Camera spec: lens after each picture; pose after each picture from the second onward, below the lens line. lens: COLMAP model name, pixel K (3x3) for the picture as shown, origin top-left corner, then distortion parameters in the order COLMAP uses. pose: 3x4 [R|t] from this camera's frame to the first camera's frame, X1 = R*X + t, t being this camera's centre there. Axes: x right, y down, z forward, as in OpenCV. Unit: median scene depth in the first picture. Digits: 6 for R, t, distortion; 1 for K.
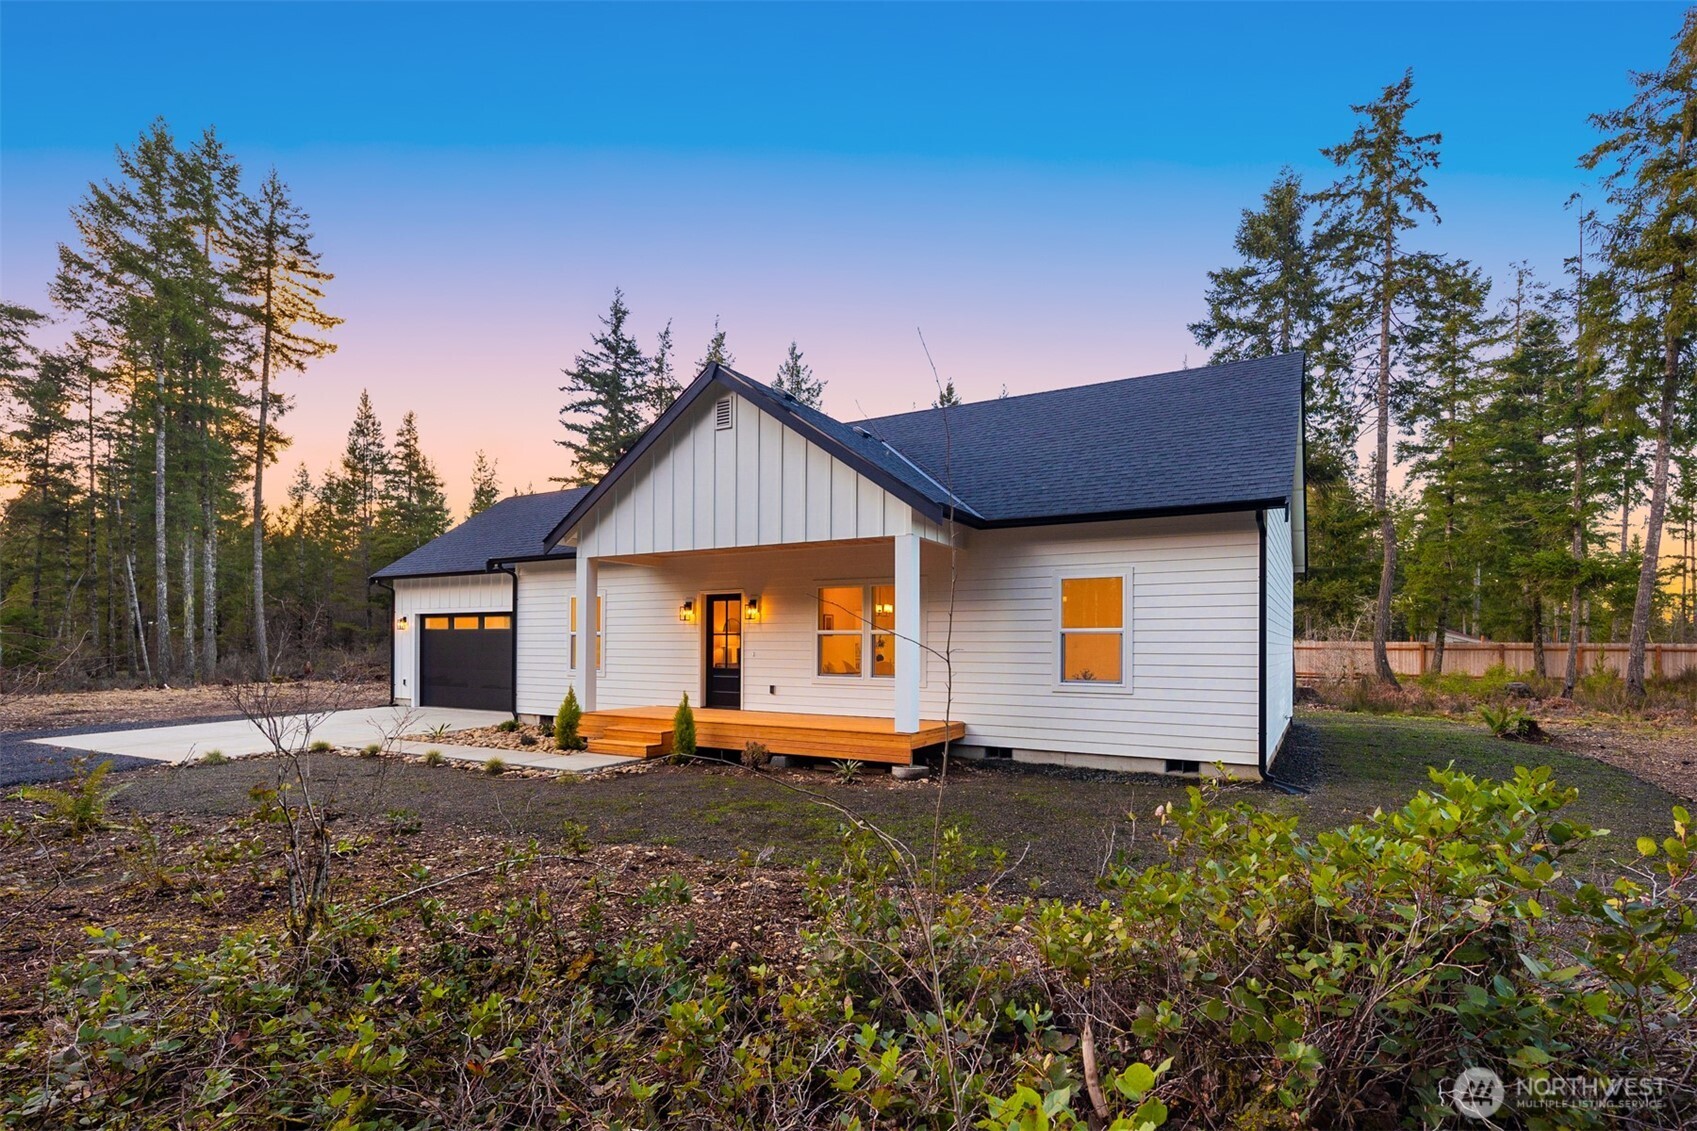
lens RADIAL K [[839.4, 0, 846.3], [0, 839.4, 566.5], [0, 0, 1]] dist [-0.005505, -0.000038]
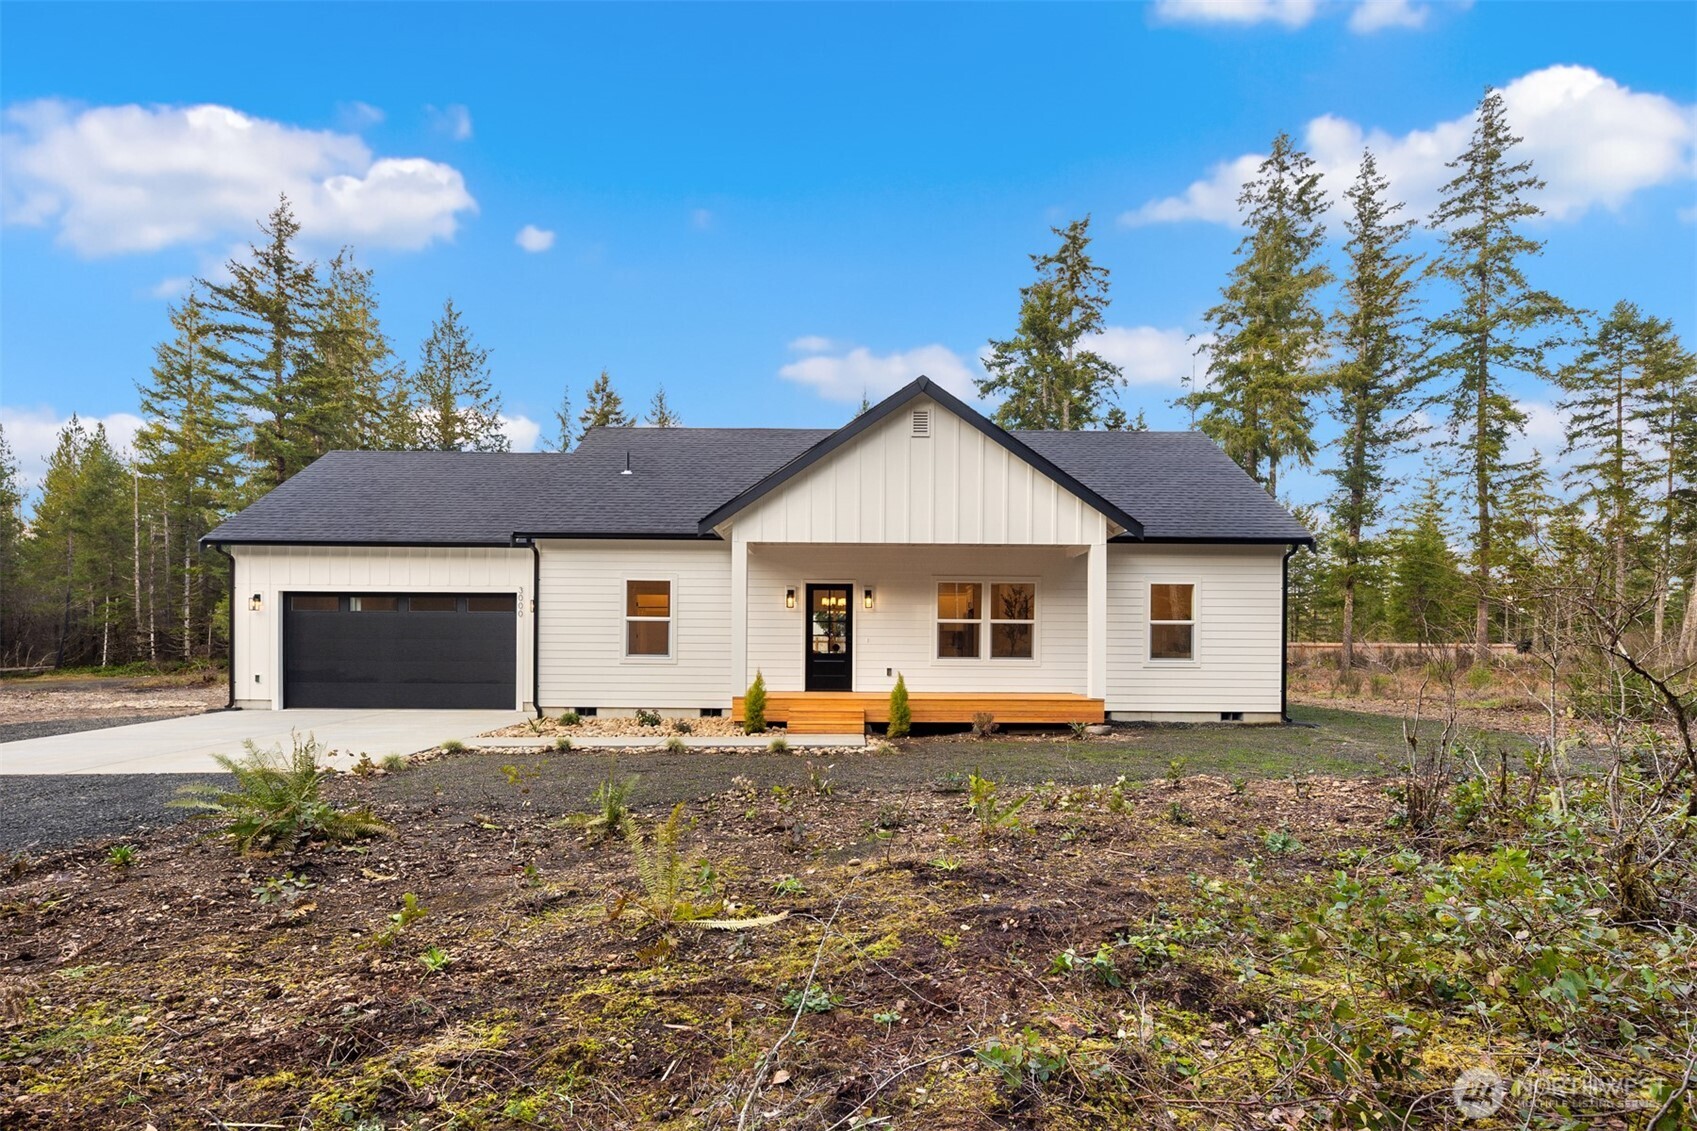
lens RADIAL K [[839.4, 0, 845.9], [0, 839.4, 573.5], [0, 0, 1]] dist [-0.005505, -0.000038]
pose [[0.849721, 0.047477, 0.525091, -0.692394], [-0.052592, 0.998603, -0.005185, 0.024673], [-0.524603, -0.023210, 0.851030, 0.087392]]
